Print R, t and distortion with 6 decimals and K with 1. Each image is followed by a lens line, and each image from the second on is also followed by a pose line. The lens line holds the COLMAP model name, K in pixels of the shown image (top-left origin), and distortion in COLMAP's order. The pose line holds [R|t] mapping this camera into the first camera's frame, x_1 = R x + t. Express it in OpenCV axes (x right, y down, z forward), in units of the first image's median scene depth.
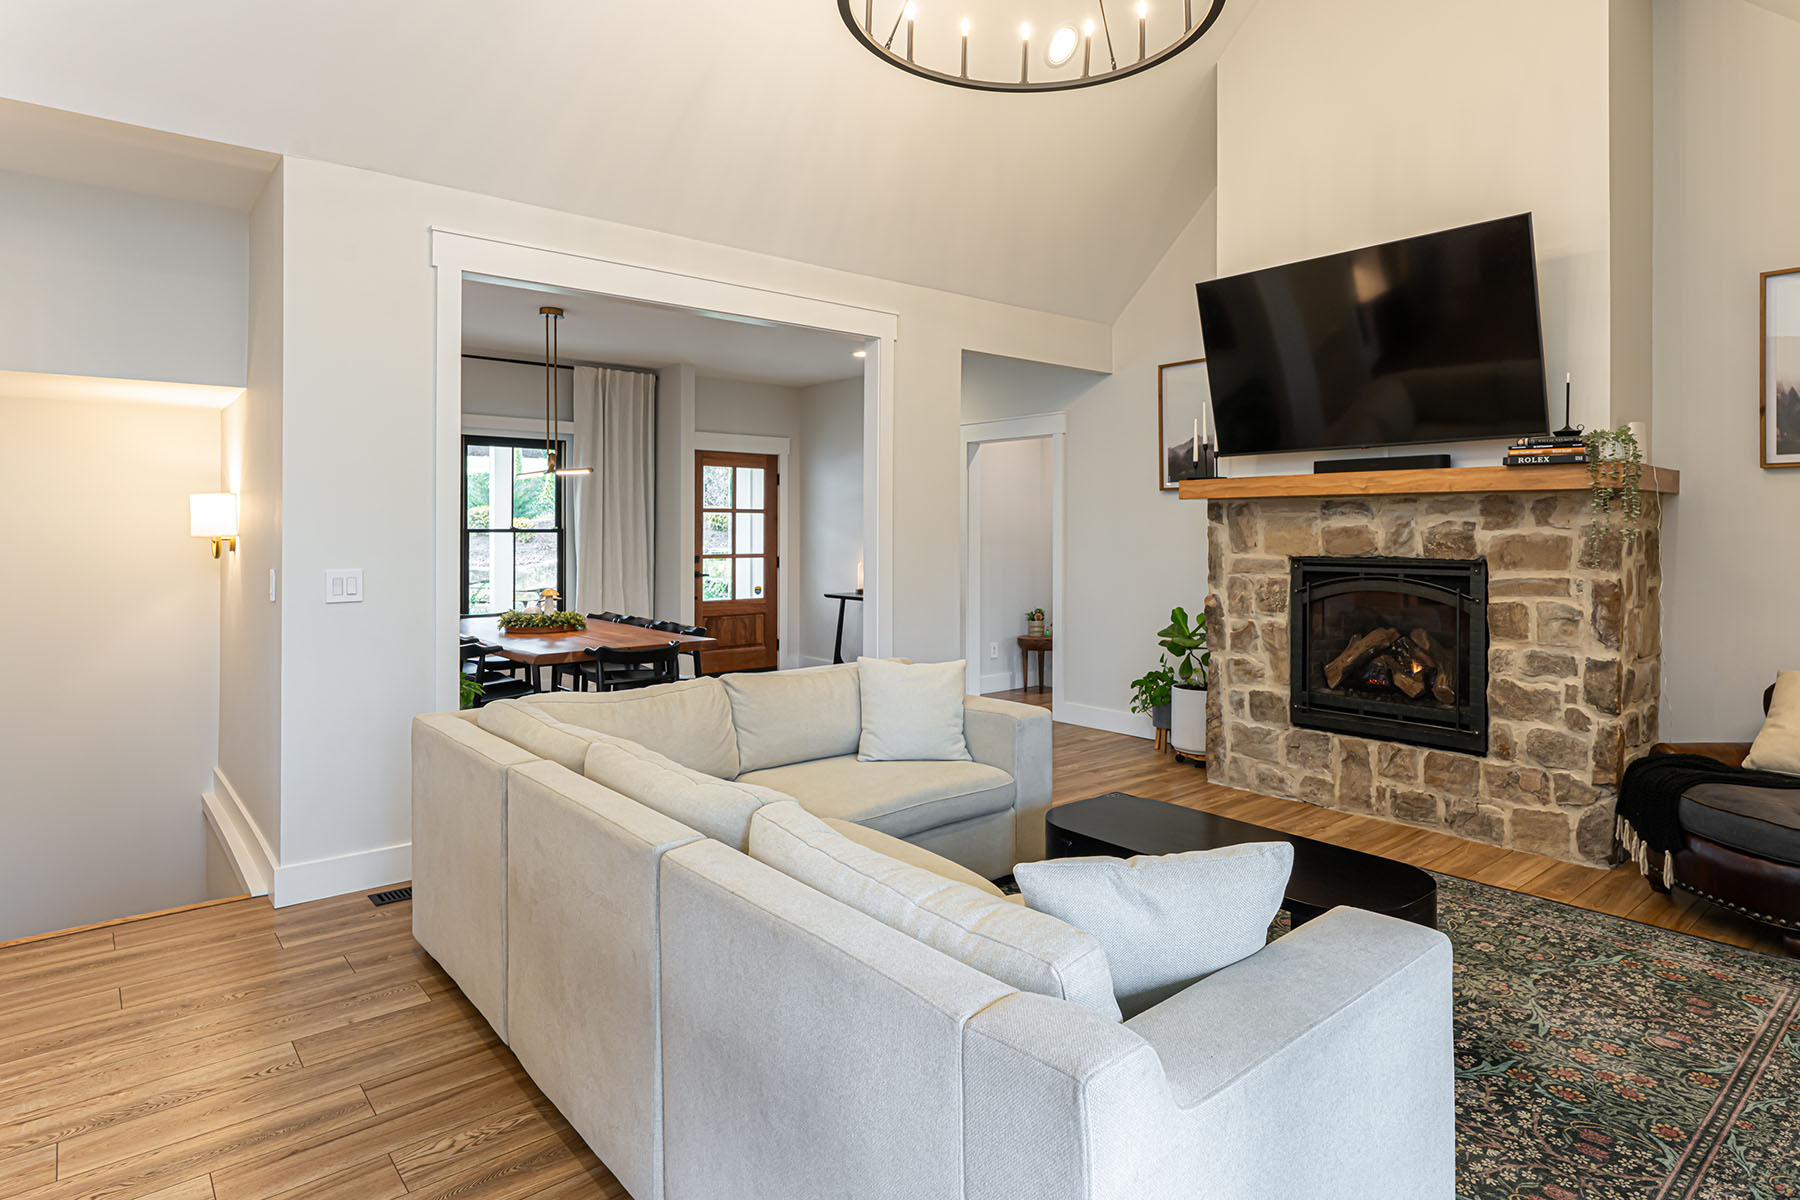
lens RADIAL K [[981.1, 0, 932.1], [0, 981.1, 527.2], [0, 0, 1]] dist [0.005610, 0.000163]
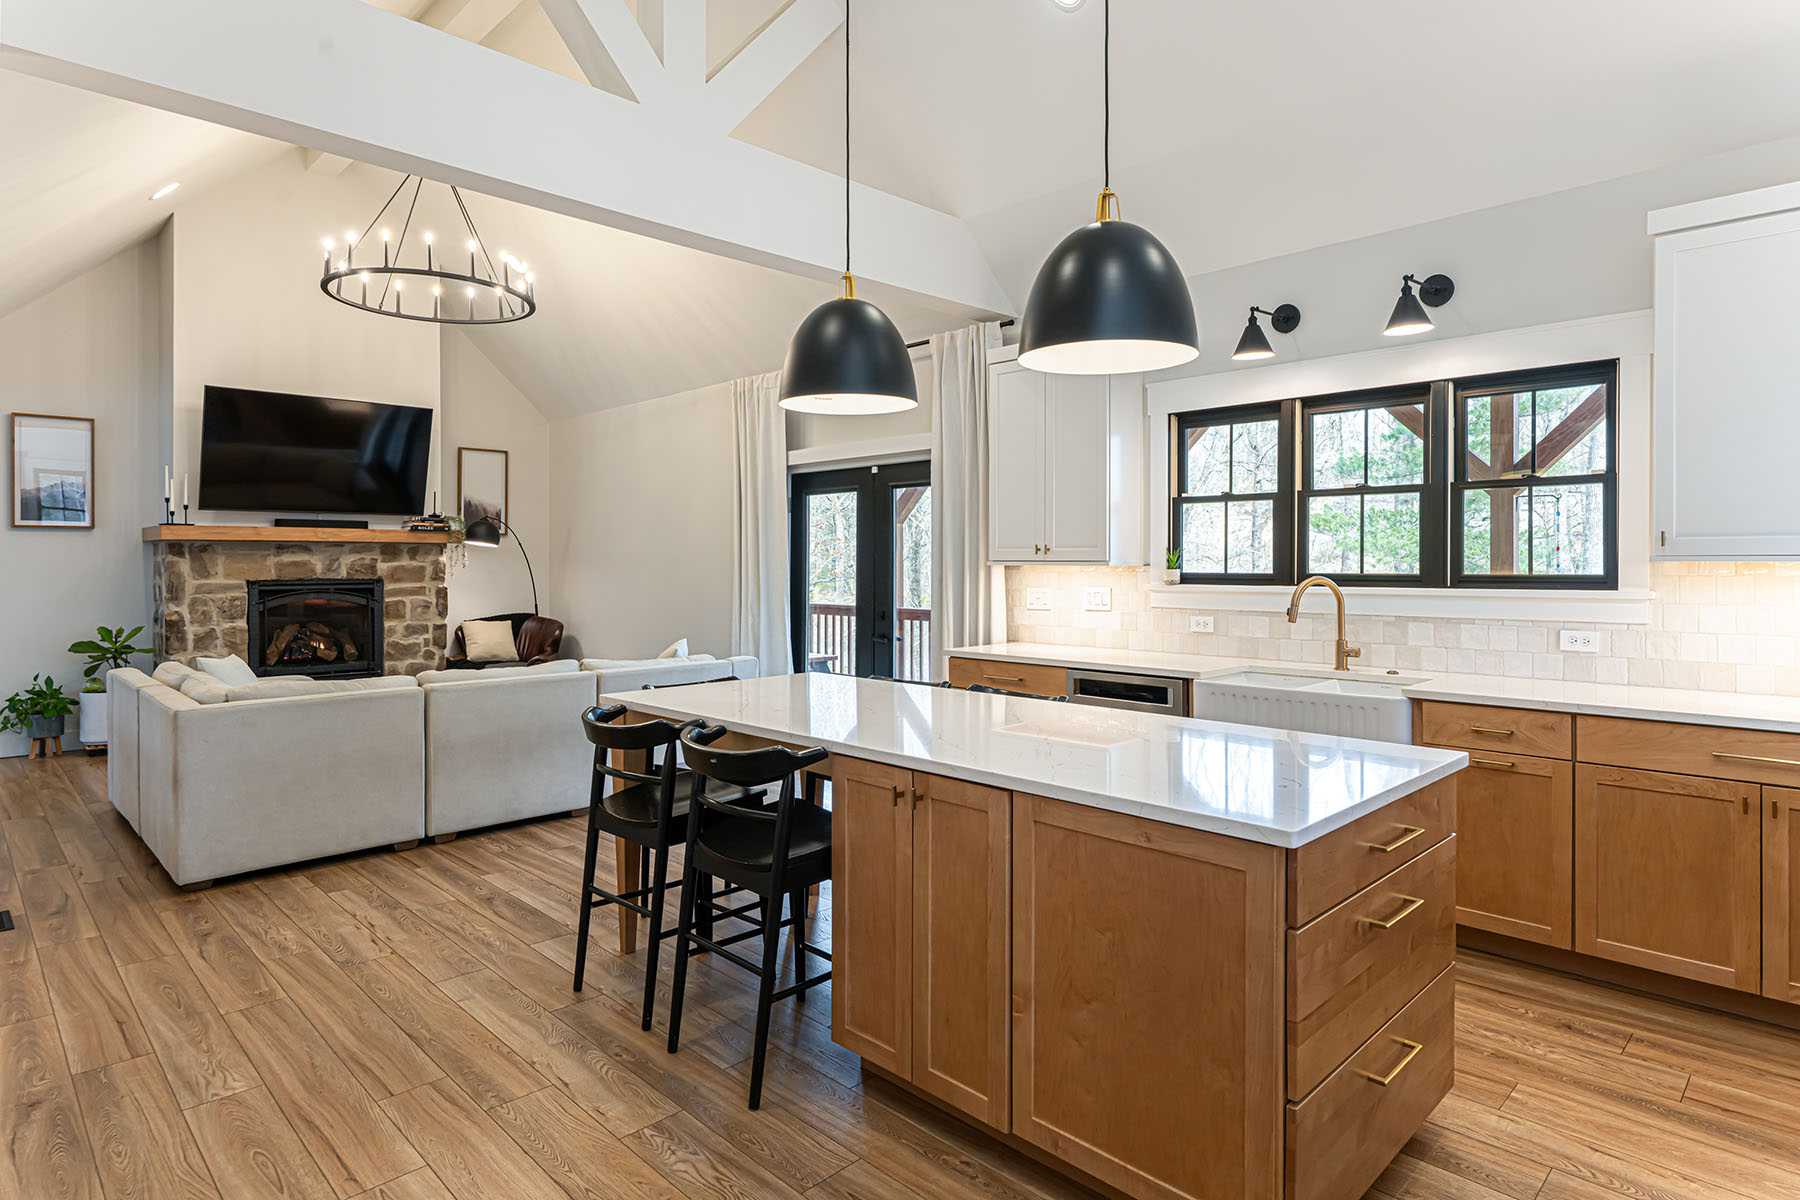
lens RADIAL K [[954.5, 0, 921.8], [0, 954.5, 551.1], [0, 0, 1]] dist [0.004841, -0.000838]
pose [[-0.073772, 0.011079, 0.997214, -1.275190], [-0.003112, 0.999931, -0.011339, -0.001711], [-0.997270, -0.003940, -0.073732, 0.103112]]
